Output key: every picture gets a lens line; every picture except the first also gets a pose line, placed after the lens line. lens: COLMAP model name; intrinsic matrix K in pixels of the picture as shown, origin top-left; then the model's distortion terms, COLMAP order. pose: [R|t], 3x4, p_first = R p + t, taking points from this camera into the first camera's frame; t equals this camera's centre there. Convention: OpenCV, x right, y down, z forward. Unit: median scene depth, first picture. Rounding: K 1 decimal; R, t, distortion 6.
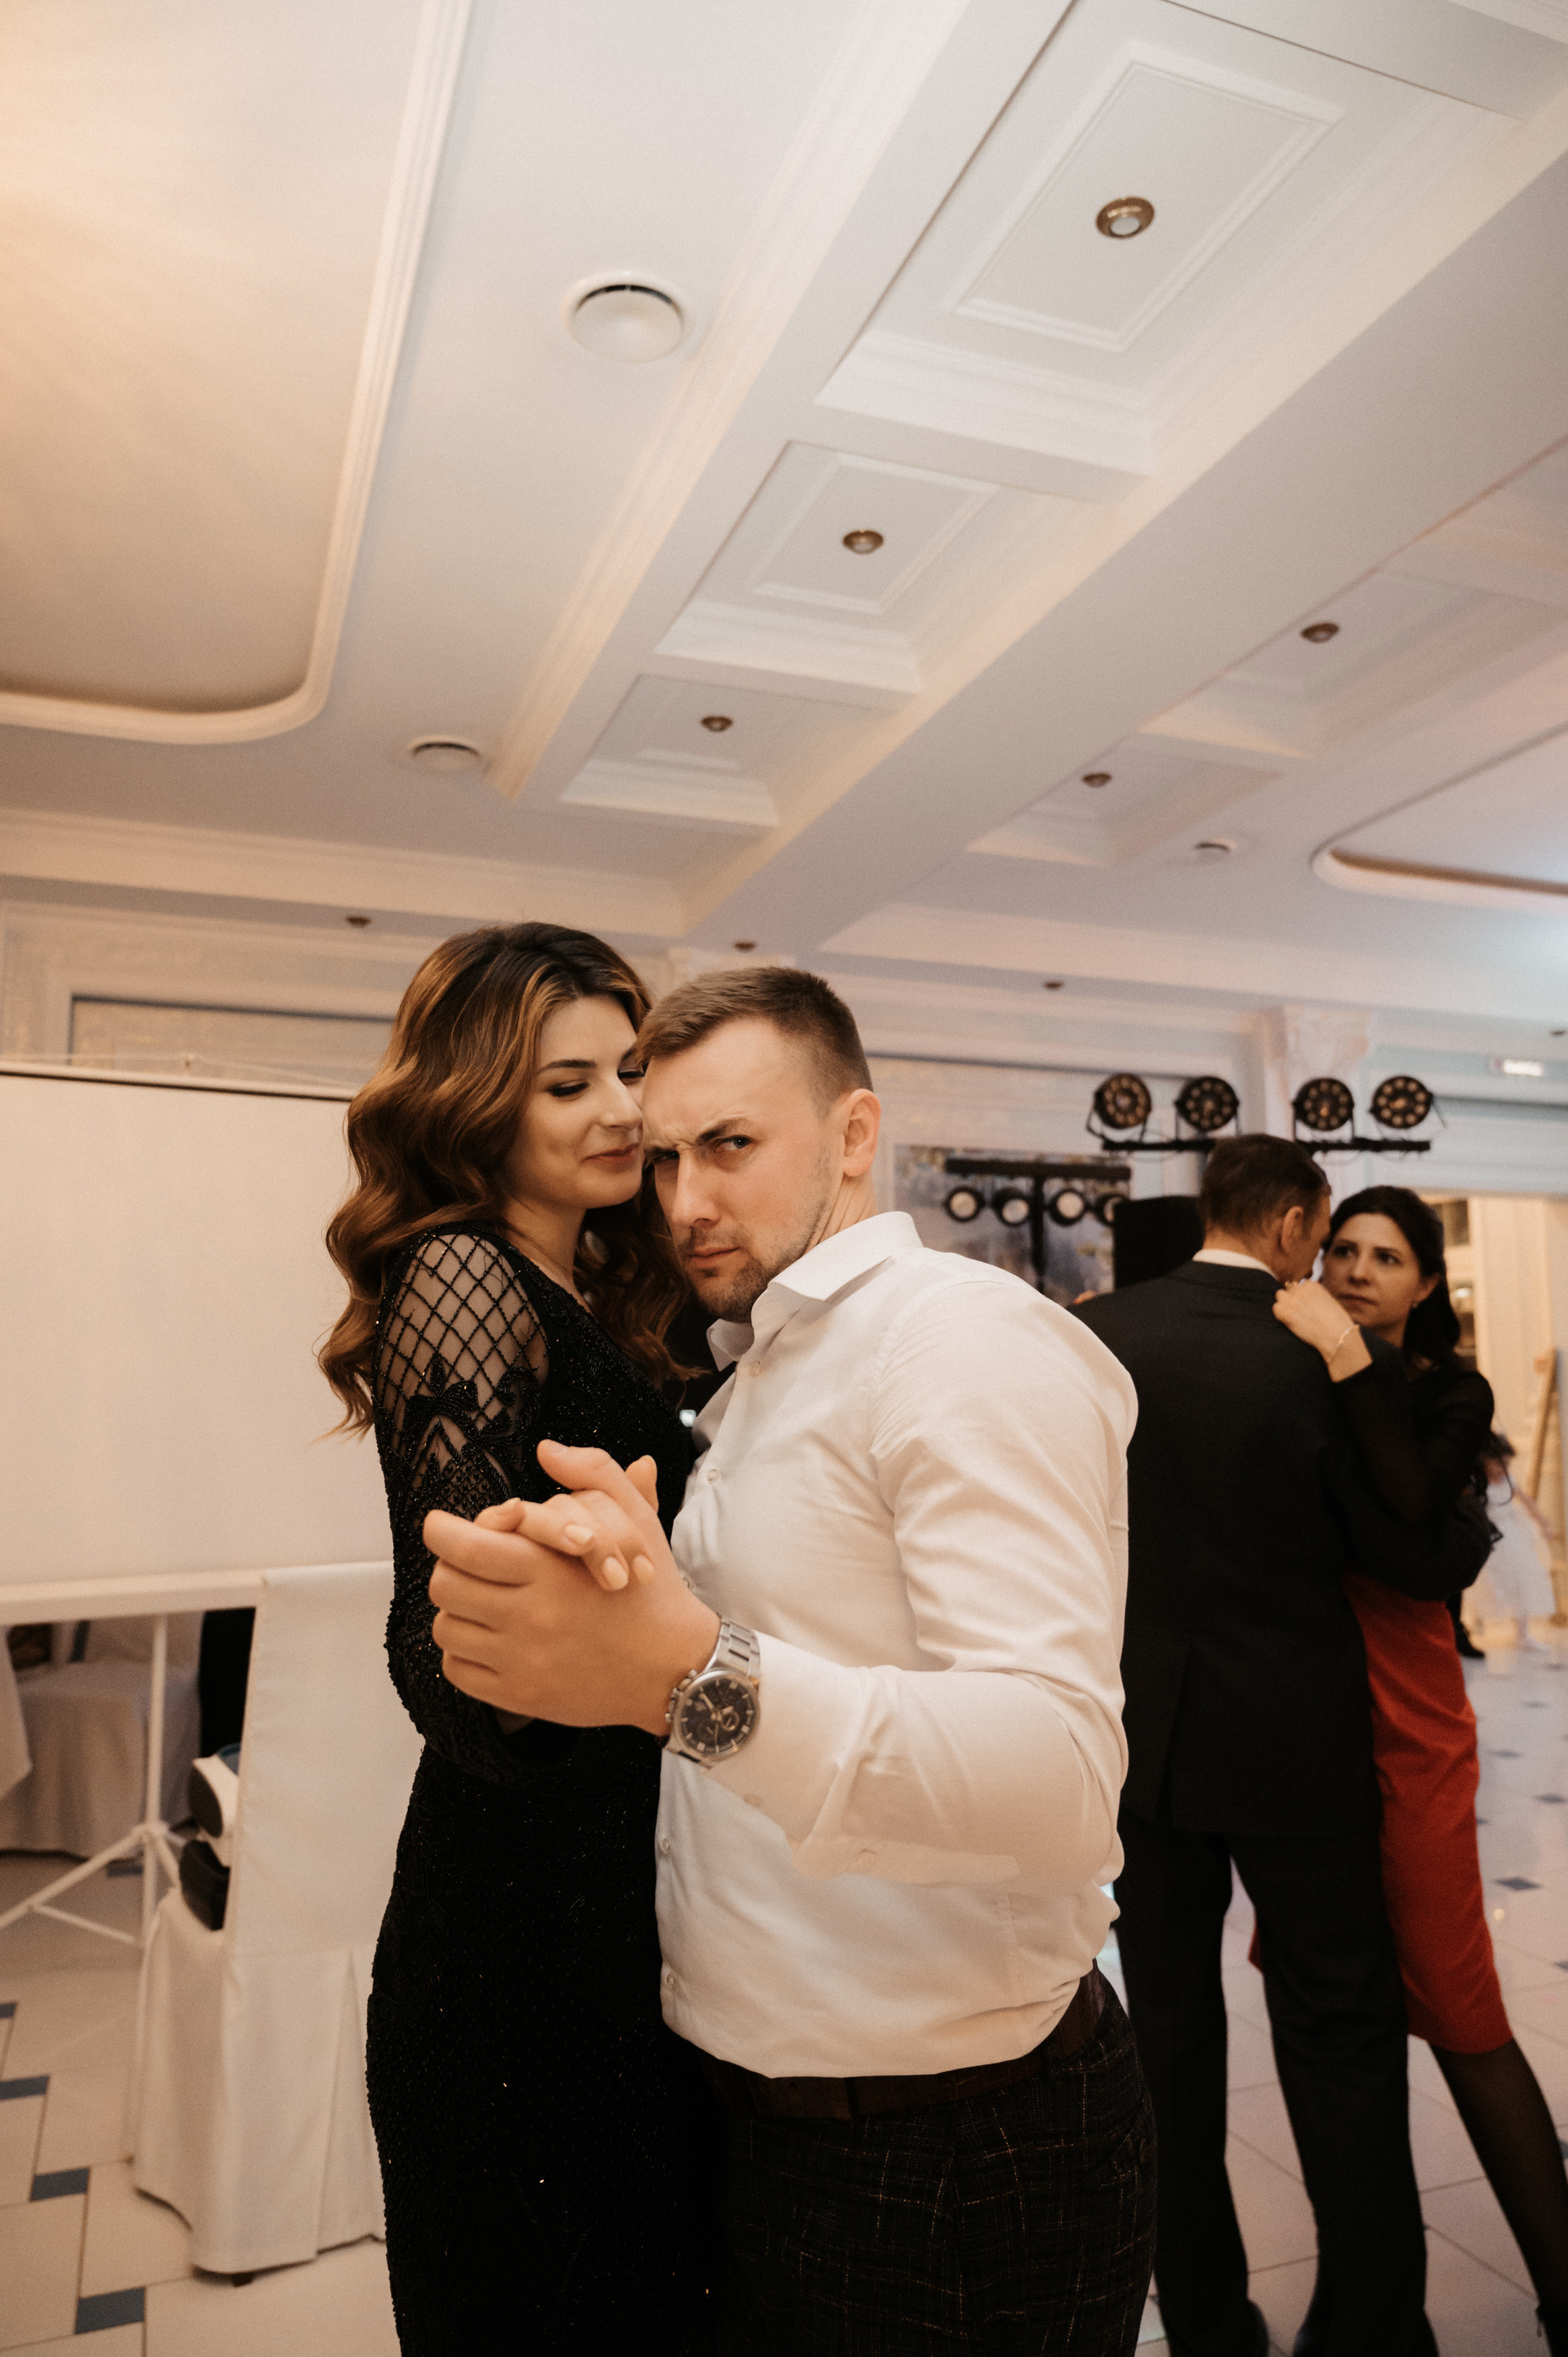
lens RADIAL K [[1591.9, 0, 780.6], [0, 1591.9, 1160.8], [0, 0, 1]] dist [-0.002675, -0.000692]
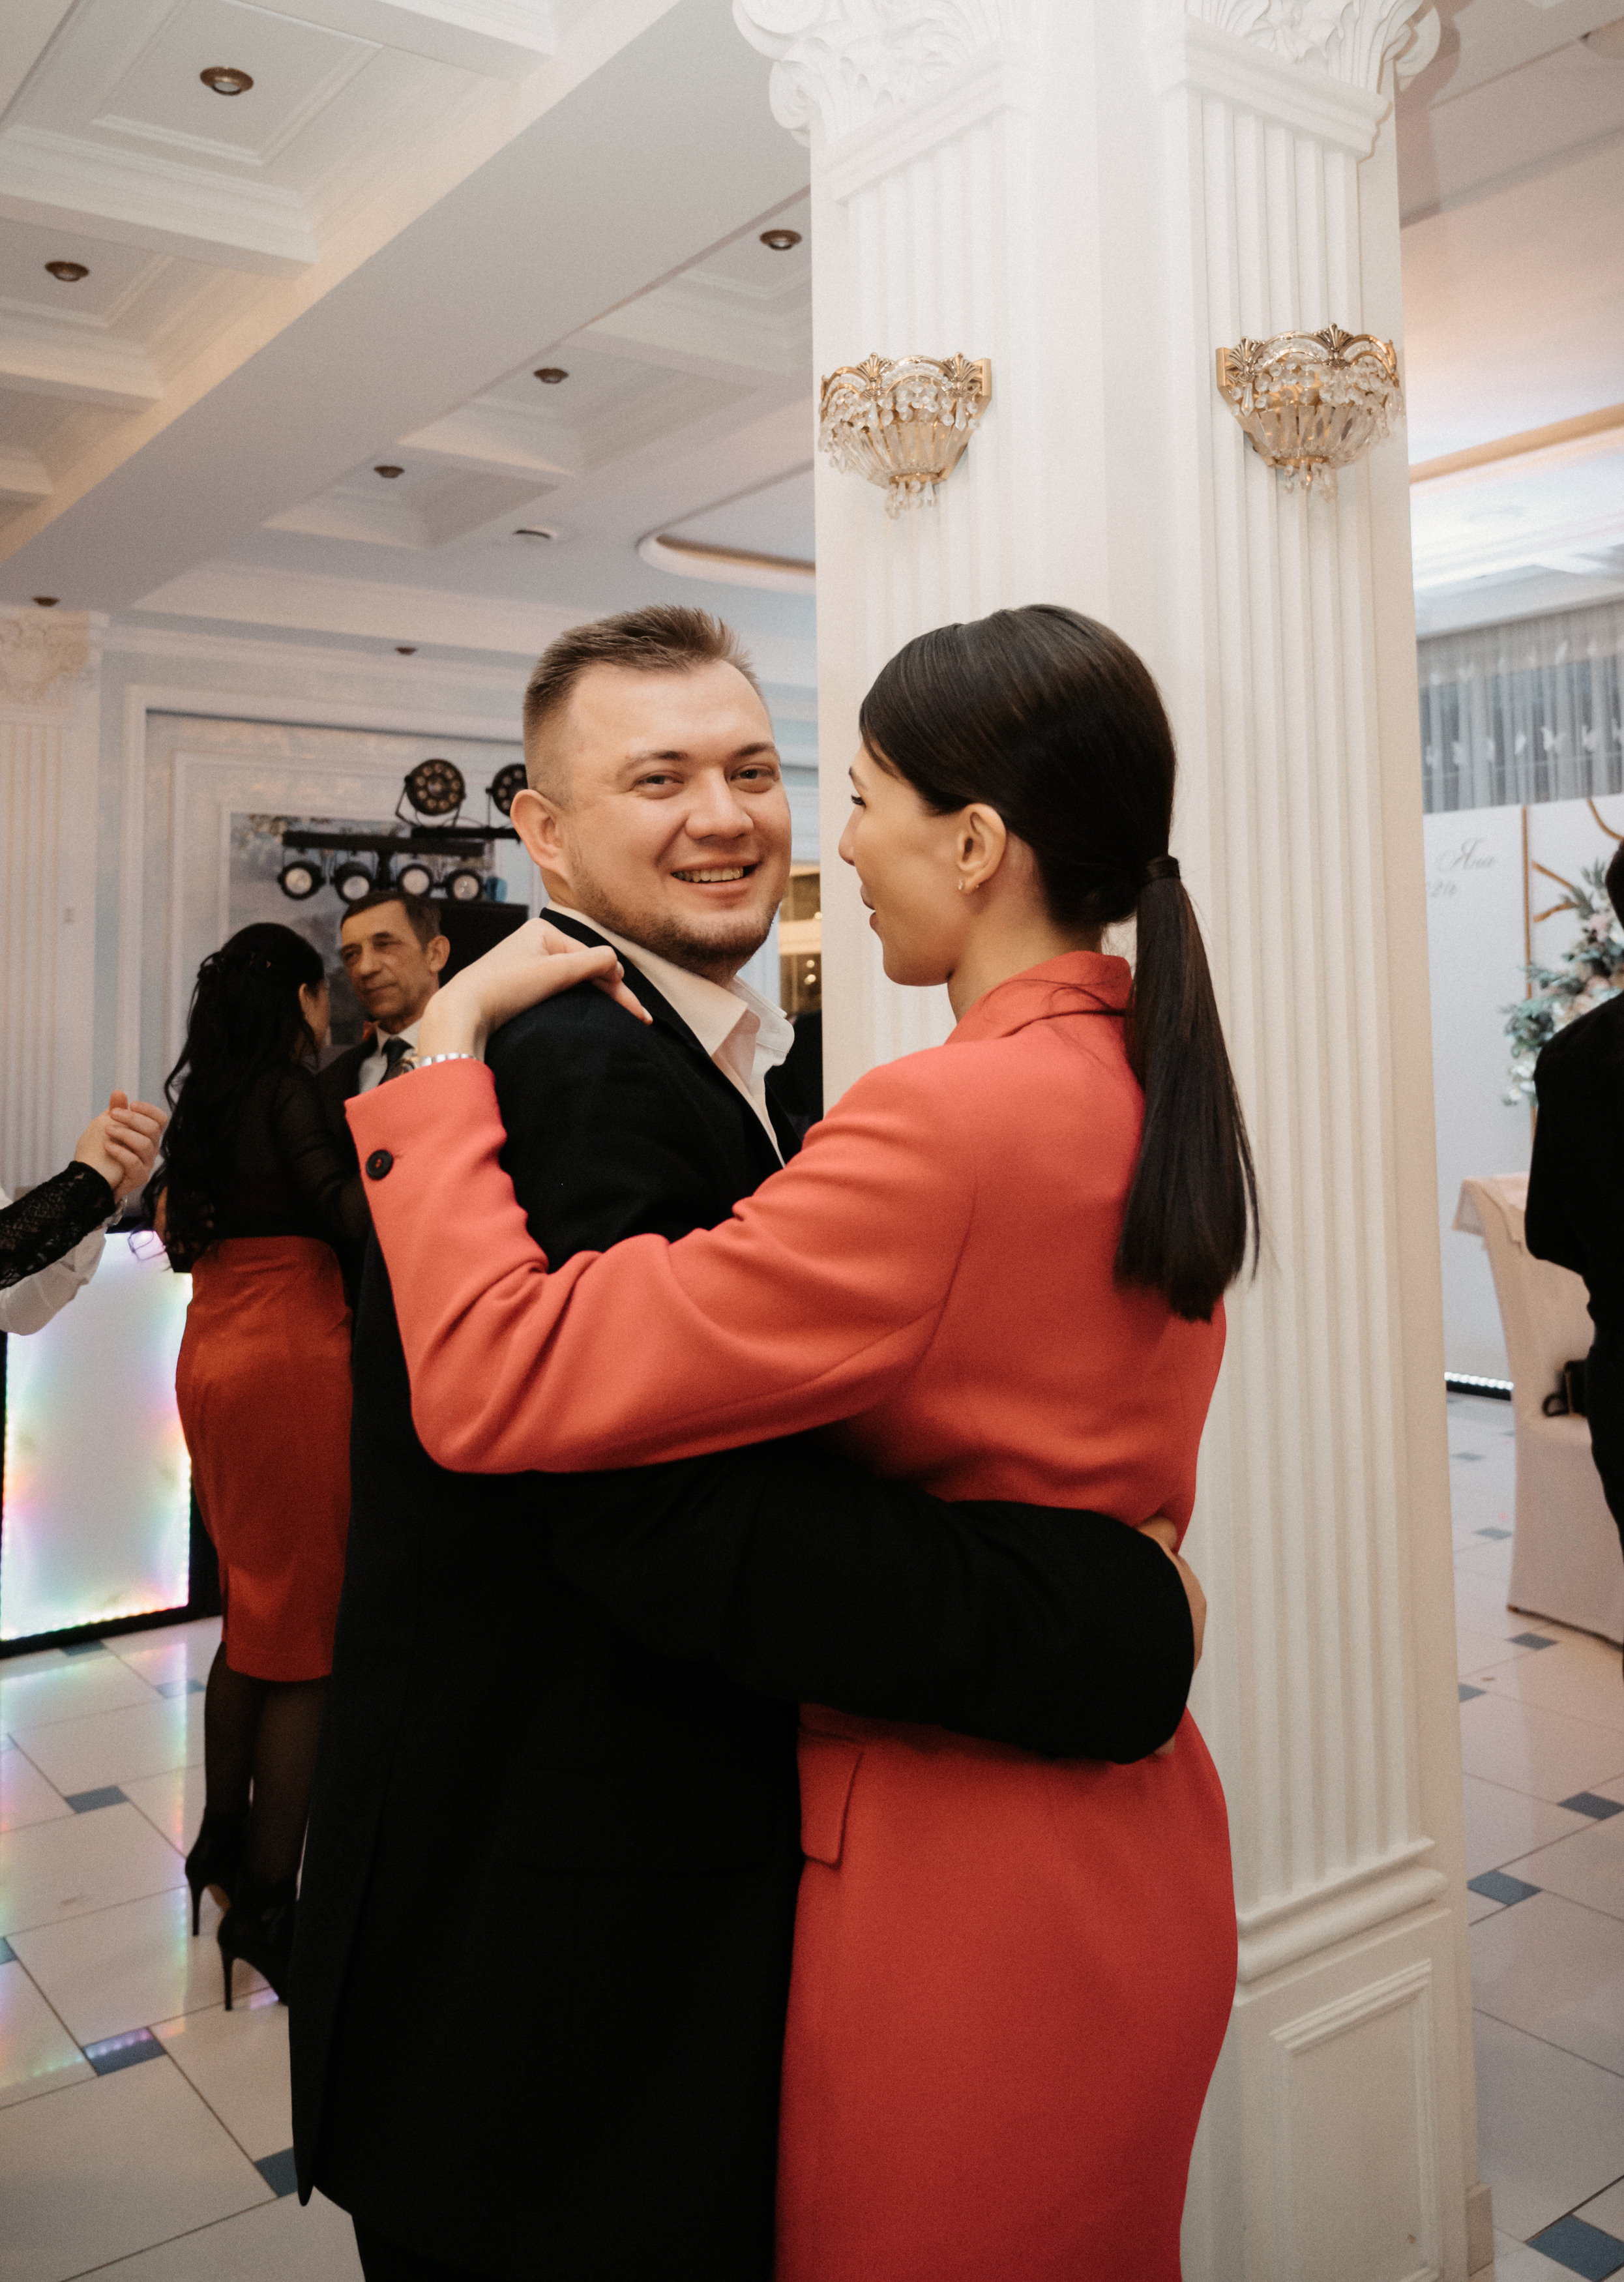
lens RADIAL K [[1884.7, 0, 804.8], [0, 1884.7, 998.8], [0, 0, 1]] dist [-0.010554, -0.001437]
pose [[0.958945, -0.003070, 0.283574, 0.101673], [-0.029070, 0.993610, 0.109062, -0.041103], [-0.282097, -0.112828, 0.952728, -0.214585]]
